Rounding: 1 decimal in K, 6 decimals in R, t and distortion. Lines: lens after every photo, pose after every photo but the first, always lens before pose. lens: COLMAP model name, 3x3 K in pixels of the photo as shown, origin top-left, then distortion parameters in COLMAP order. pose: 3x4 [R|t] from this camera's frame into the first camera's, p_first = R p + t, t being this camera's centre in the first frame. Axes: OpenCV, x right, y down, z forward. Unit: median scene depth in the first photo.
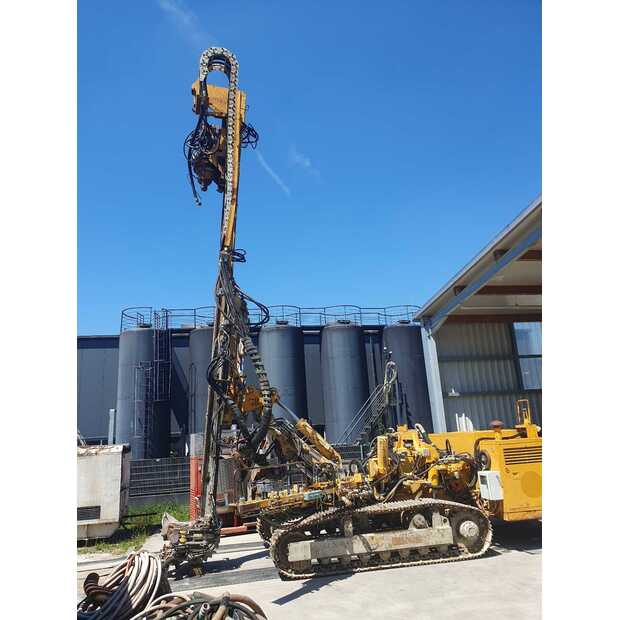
lens RADIAL K [[470.2, 0, 303.9], [0, 470.2, 320.7], [0, 0, 1]] dist [0.022909, 0.004069]
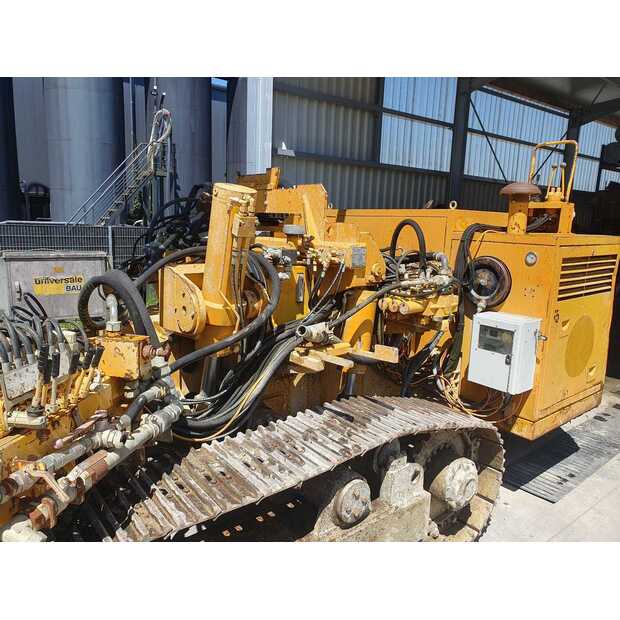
lens RADIAL K [[492.9, 0, 310.5], [0, 492.9, 298.1], [0, 0, 1]] dist [0.003645, 0.000834]
pose [[0.868695, 0.011099, 0.495223, 0.077962], [-0.196179, 0.925710, 0.323381, 0.216965], [-0.454843, -0.378072, 0.806337, 0.779411]]
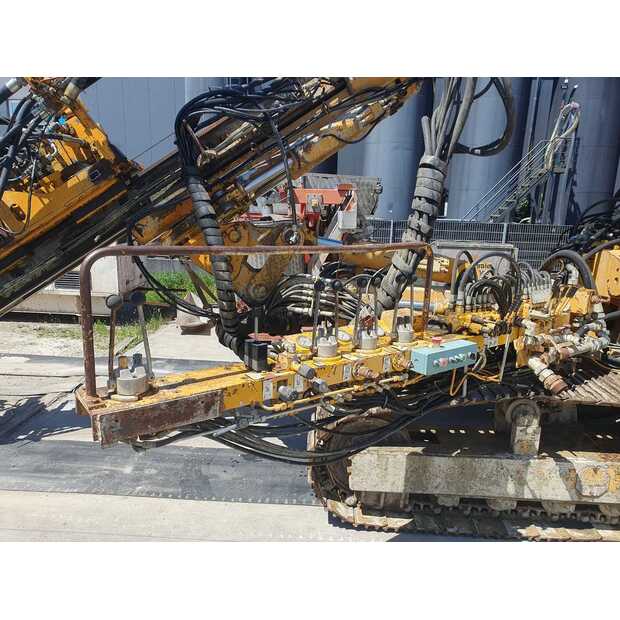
lens RADIAL K [[486.0, 0, 297.3], [0, 486.0, 313.8], [0, 0, 1]] dist [0.026431, 0.001207]
pose [[0.969424, 0.132497, -0.206548, -0.008018], [-0.027972, 0.895883, 0.443409, 0.183132], [0.243793, -0.424073, 0.872197, 0.617295]]
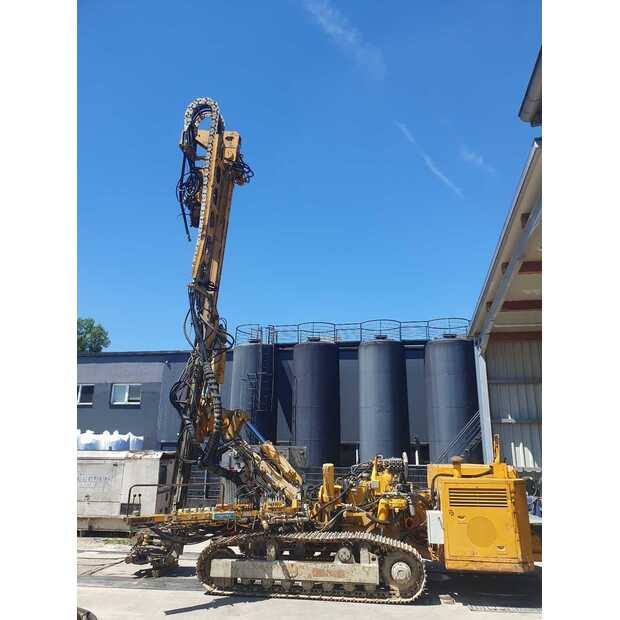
lens RADIAL K [[470.8, 0, 313.1], [0, 470.8, 322.5], [0, 0, 1]] dist [0.025180, 0.002849]
pose [[0.944772, -0.019393, -0.327153, 0.479383], [0.014094, 0.999728, -0.018563, -0.033107], [0.327424, 0.012927, 0.944789, 0.053031]]
